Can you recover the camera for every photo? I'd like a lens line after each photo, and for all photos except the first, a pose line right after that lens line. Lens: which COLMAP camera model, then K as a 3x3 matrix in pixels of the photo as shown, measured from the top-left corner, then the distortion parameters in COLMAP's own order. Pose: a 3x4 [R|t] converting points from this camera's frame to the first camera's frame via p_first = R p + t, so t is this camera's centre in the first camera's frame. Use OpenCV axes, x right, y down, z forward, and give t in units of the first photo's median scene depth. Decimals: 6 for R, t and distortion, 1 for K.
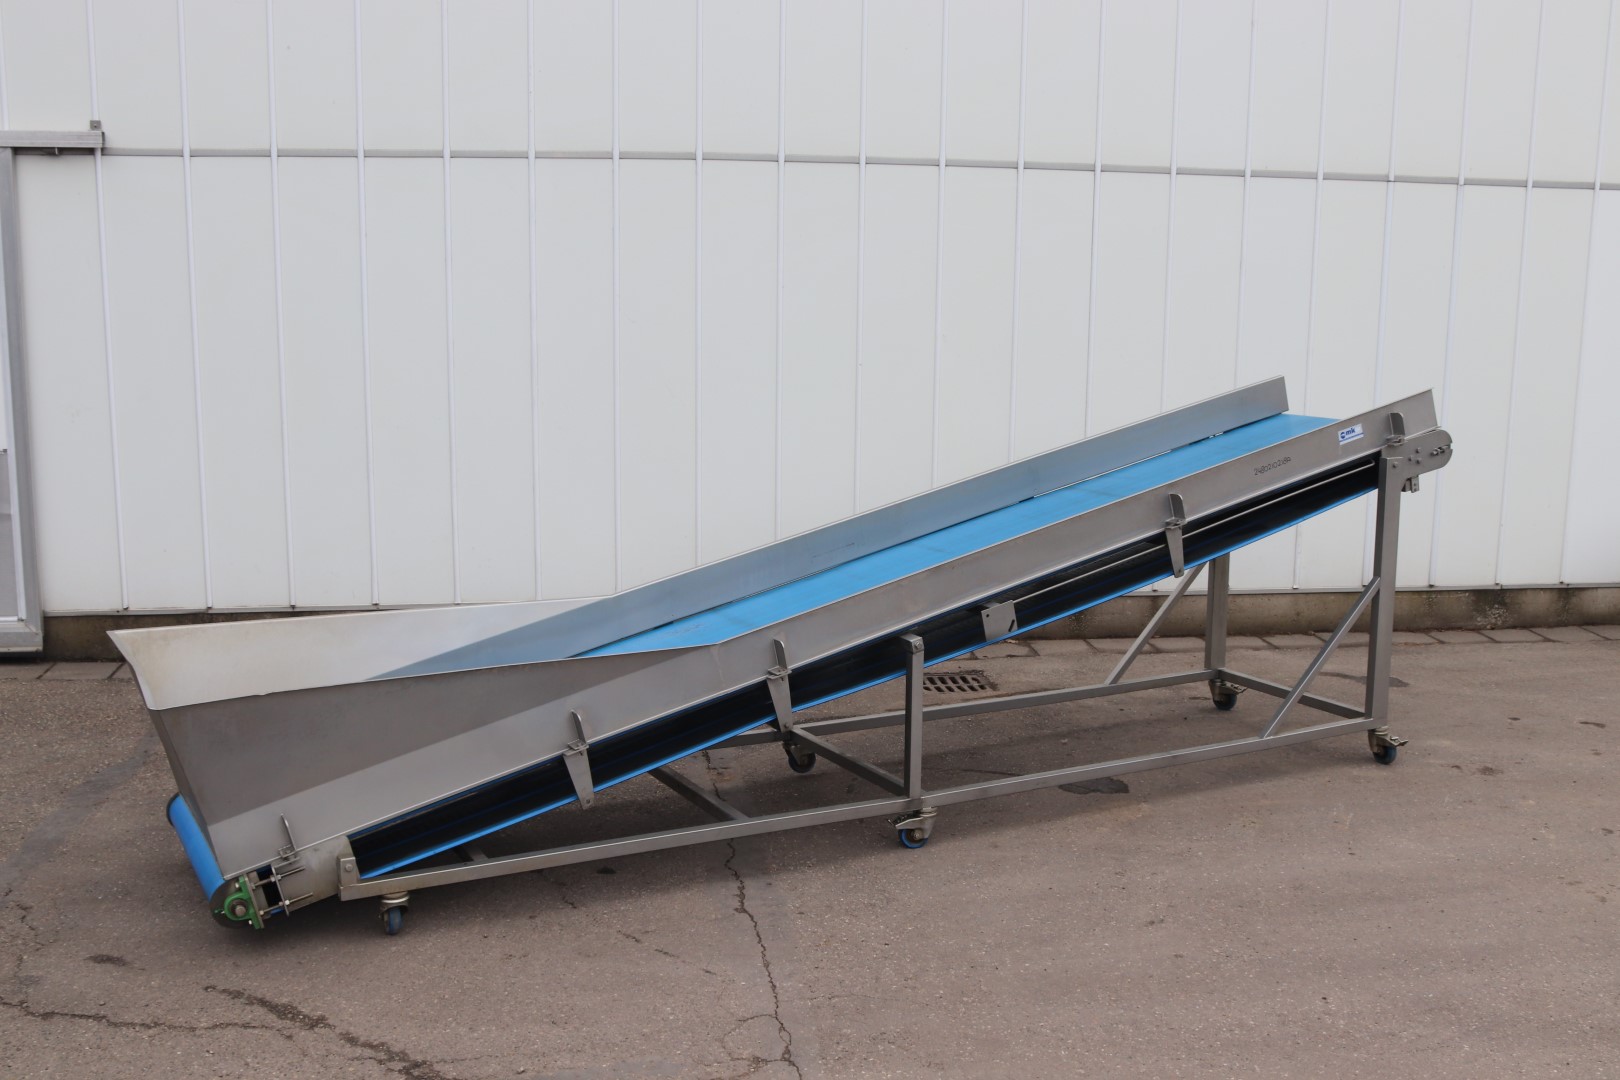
lens RADIAL K [[1717.9, 0, 810.0], [0, 1717.9, 540.0], [0, 0, 1]] dist [-0.065305, 0.171992]
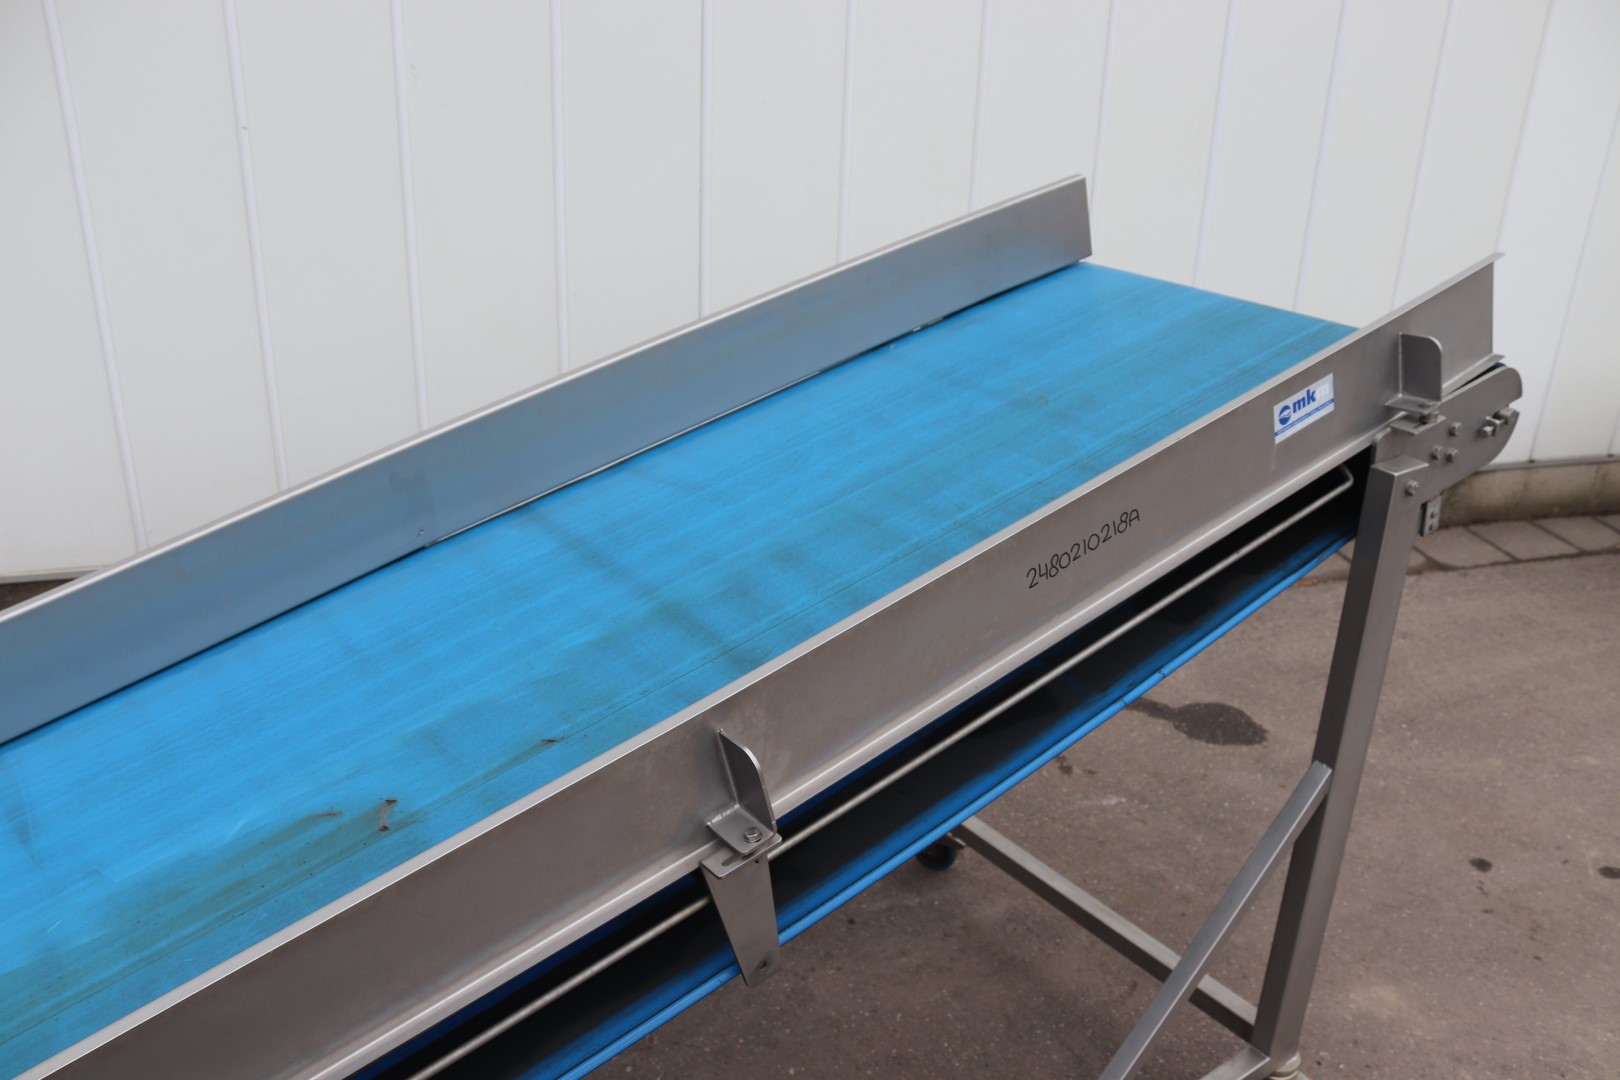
lens RADIAL K [[1390.2, 0, 810.0], [0, 1390.2, 540.0], [0, 0, 1]] dist [-0.093529, 0.000321]
pose [[0.991316, -0.035759, 0.126549, 0.181871], [0.005557, 0.972851, 0.231365, -0.098300], [-0.131387, -0.228653, 0.964601, 0.734449]]
